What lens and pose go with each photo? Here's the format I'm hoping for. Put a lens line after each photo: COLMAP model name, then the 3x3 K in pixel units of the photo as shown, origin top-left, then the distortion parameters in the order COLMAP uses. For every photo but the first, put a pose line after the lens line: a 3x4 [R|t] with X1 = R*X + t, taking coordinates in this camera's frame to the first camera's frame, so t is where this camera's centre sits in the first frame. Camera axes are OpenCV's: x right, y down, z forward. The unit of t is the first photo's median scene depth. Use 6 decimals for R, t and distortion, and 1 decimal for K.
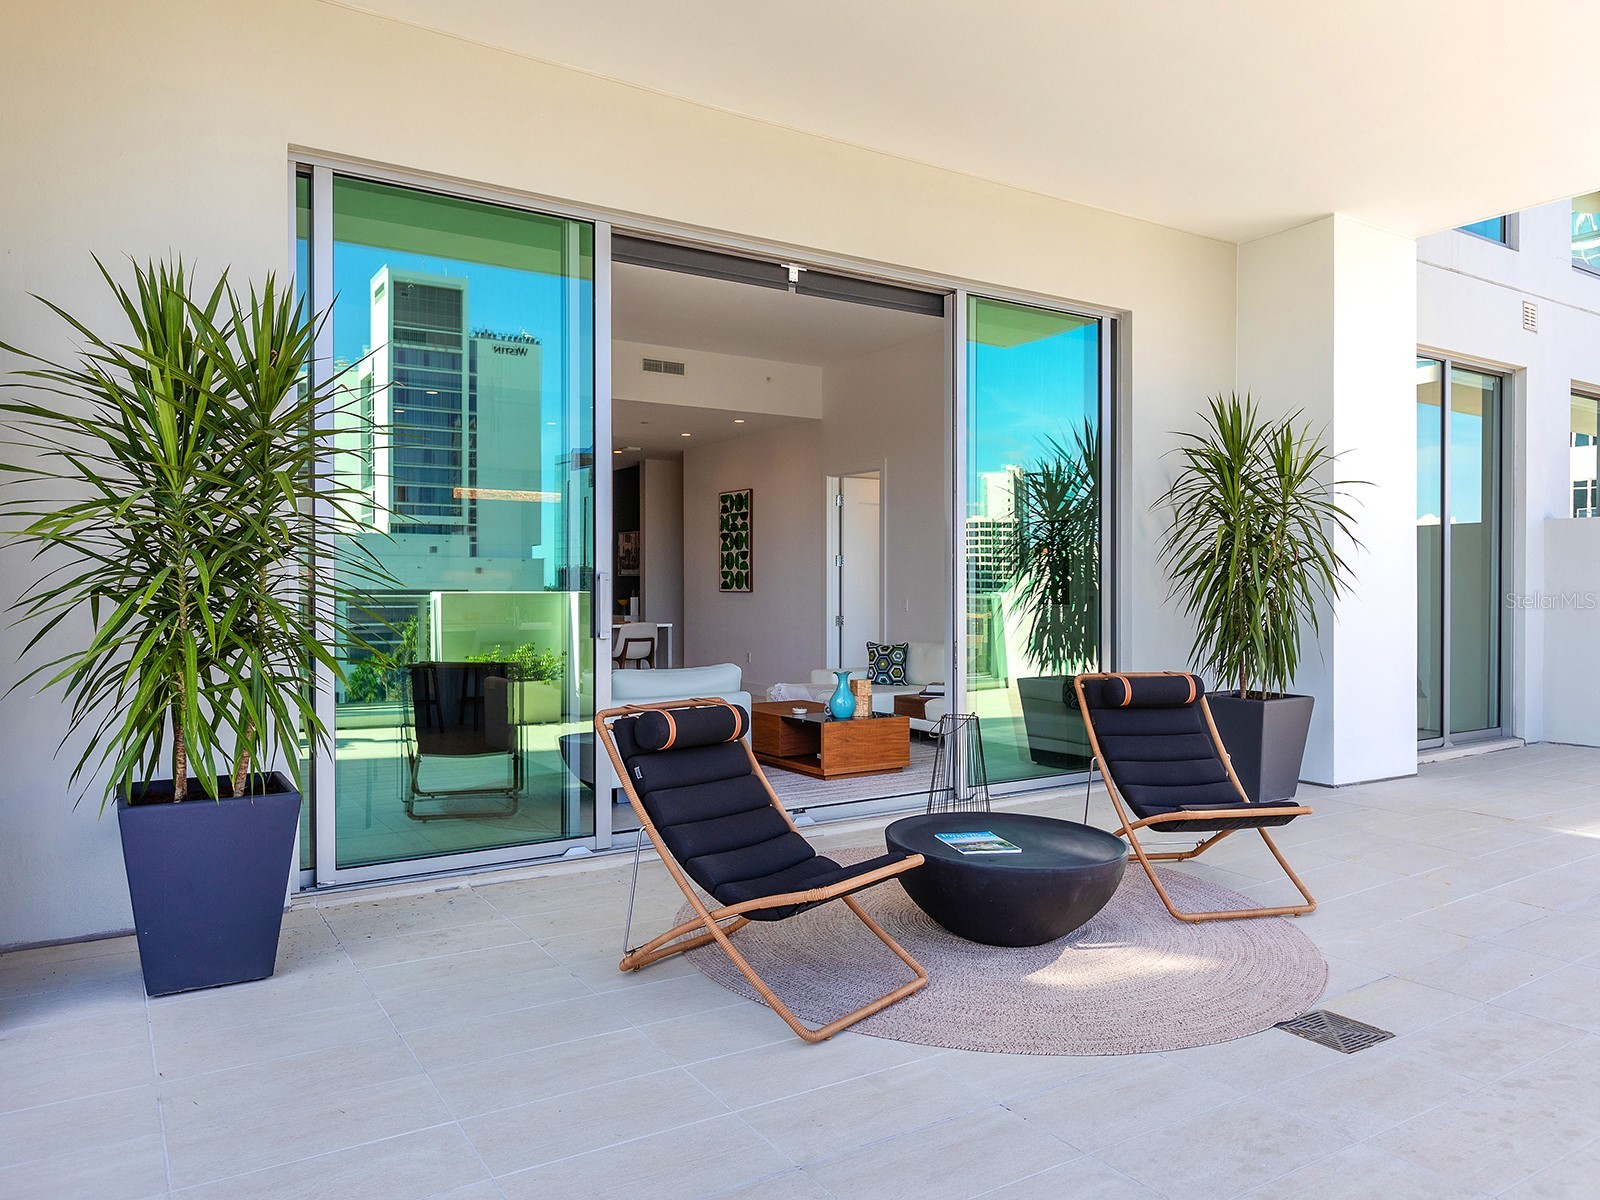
lens RADIAL K [[1144.6, 0, 800.0], [0, 1144.6, 600.0], [0, 0, 1]] dist [0.001902, 0.003953]
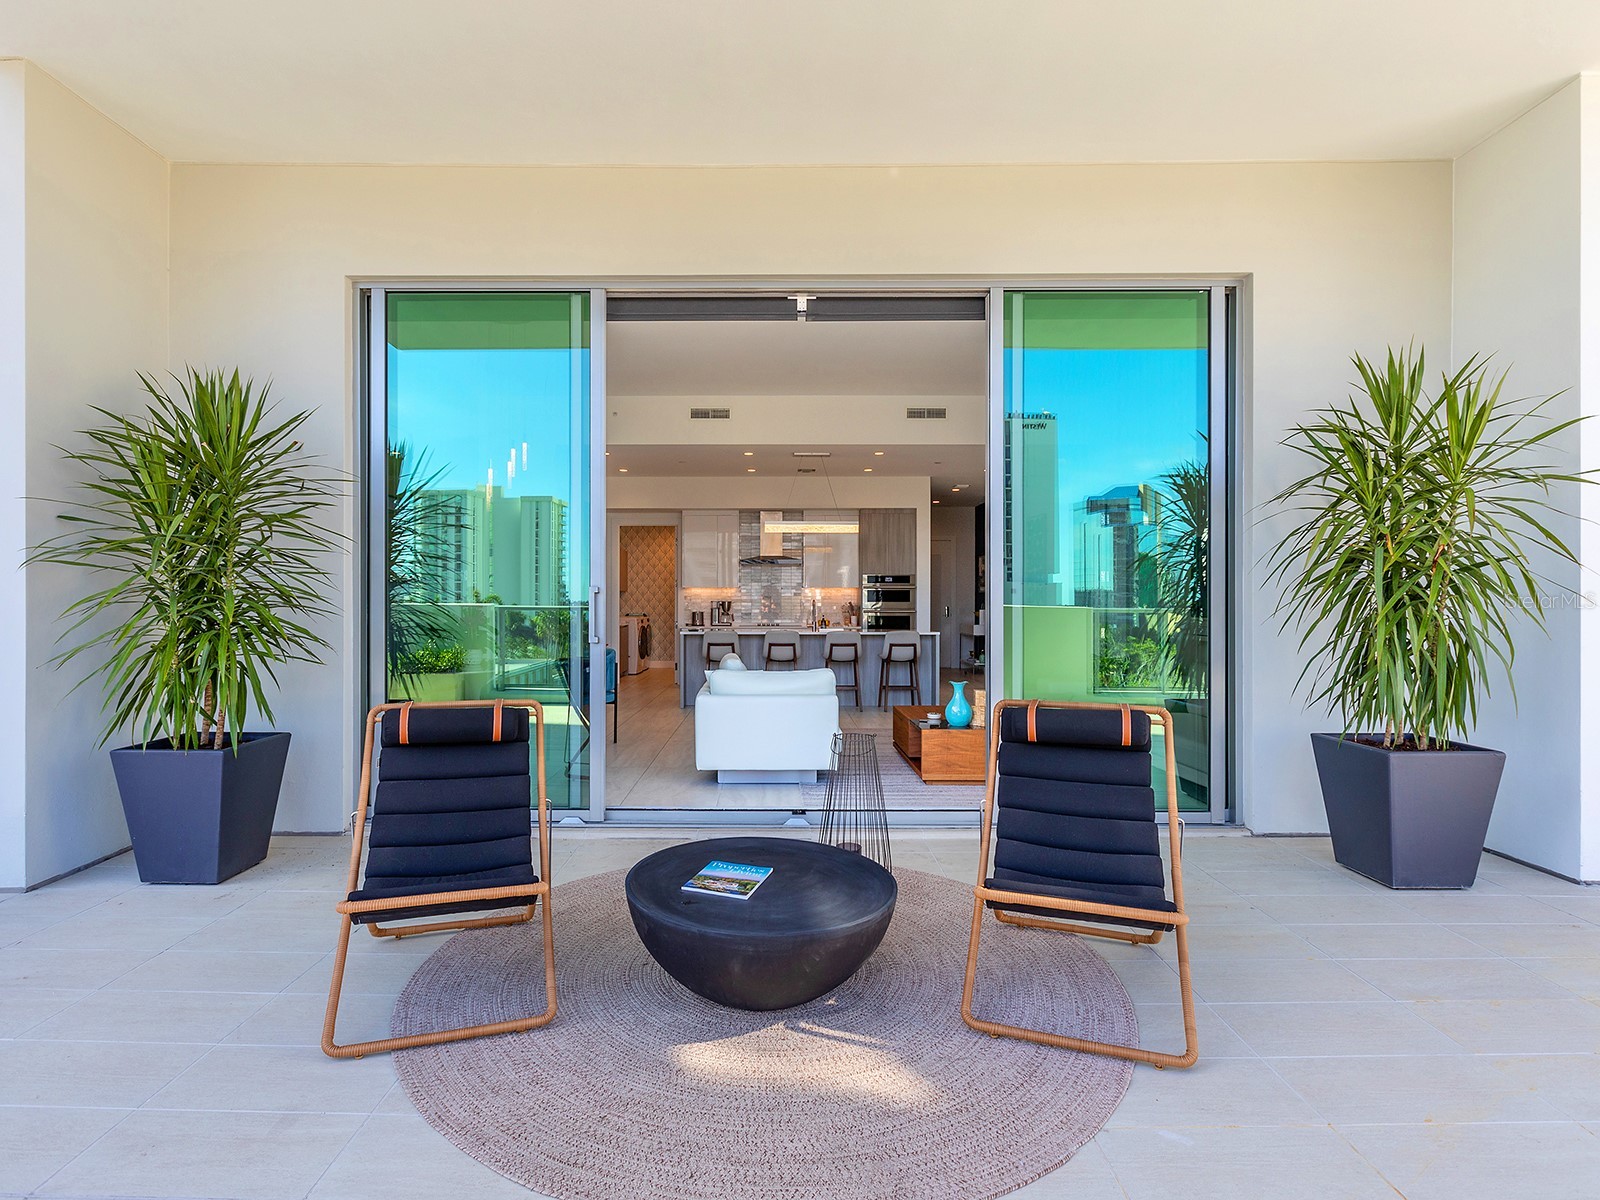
lens RADIAL K [[842.7, 0, 800.0], [0, 842.7, 600.0], [0, 0, 1]] dist [0.000354, 0.000312]
pose [[0.826840, -0.000749, -0.562436, 0.486133], [-0.007414, 0.999898, -0.012231, -0.000738], [0.562388, 0.014283, 0.826750, 0.401691]]
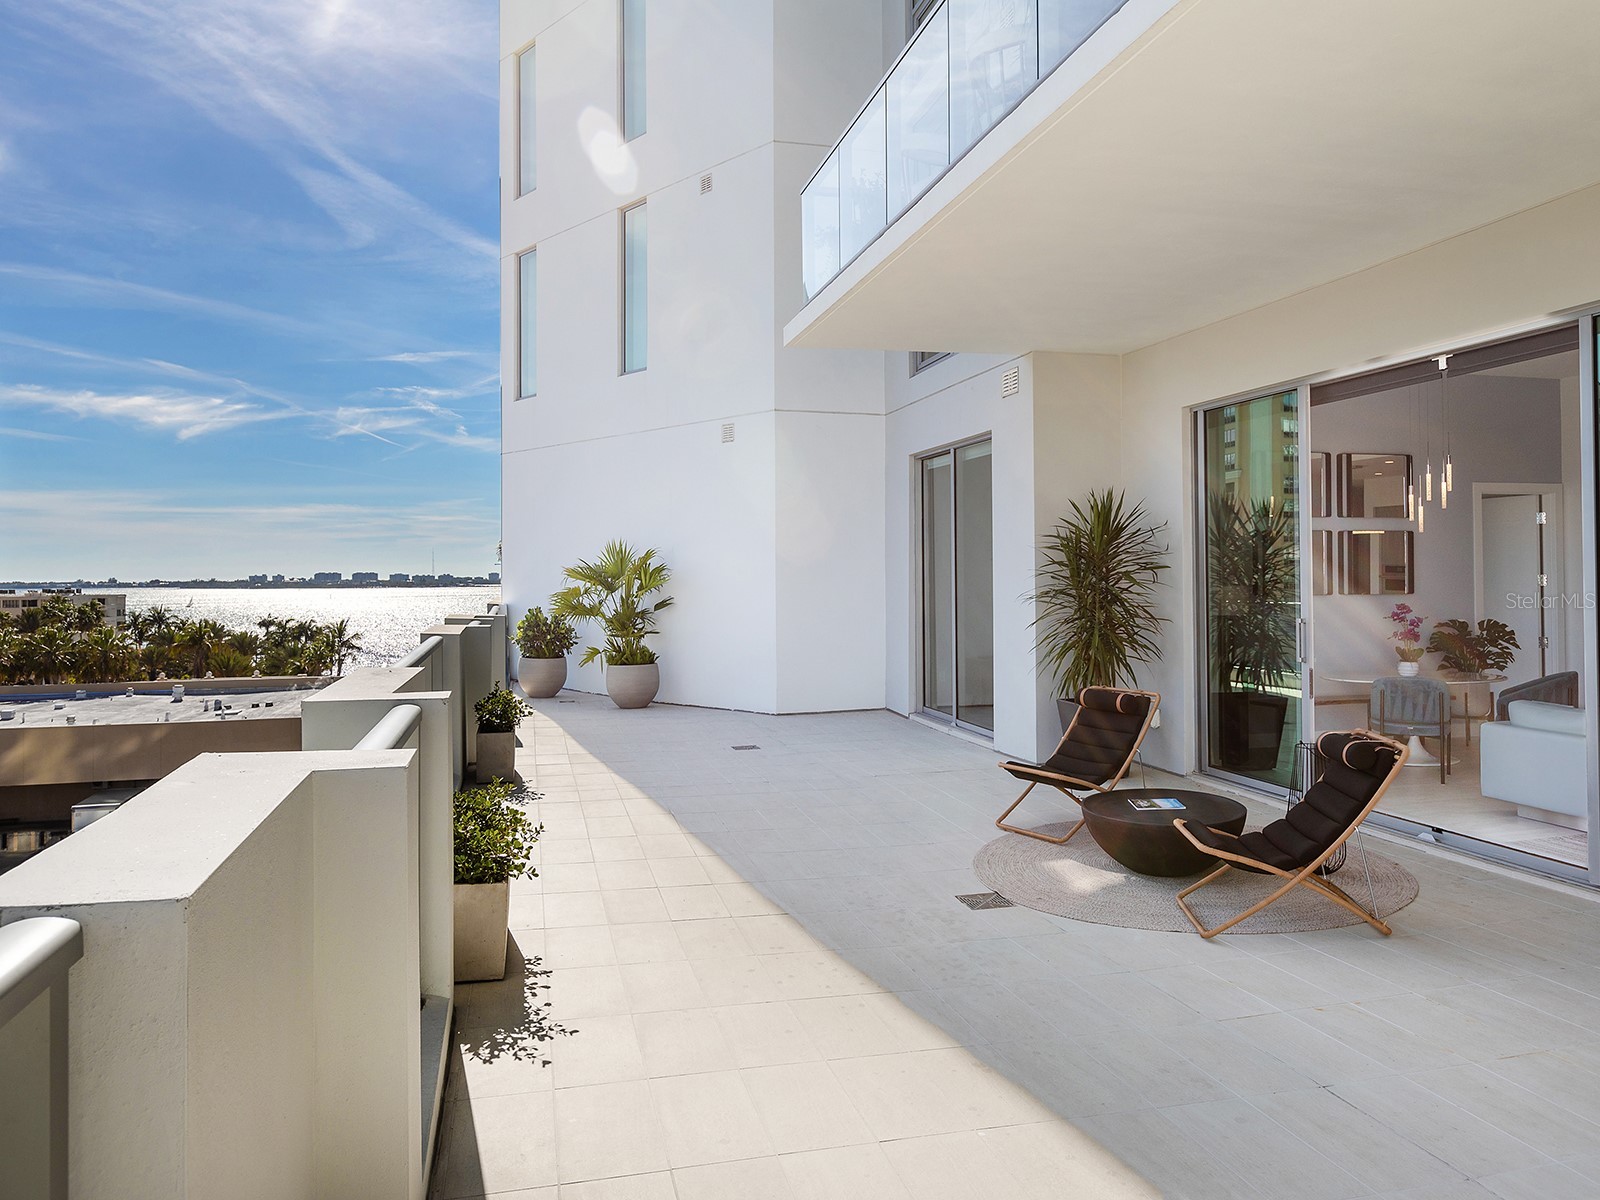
lens RADIAL K [[1144.6, 0, 800.0], [0, 1144.6, 600.0], [0, 0, 1]] dist [0.001902, 0.003953]
pose [[-0.341727, 0.028396, -0.939370, 1.465777], [-0.008144, 0.999416, 0.033173, -0.089852], [0.939764, 0.018987, -0.341297, 0.889372]]
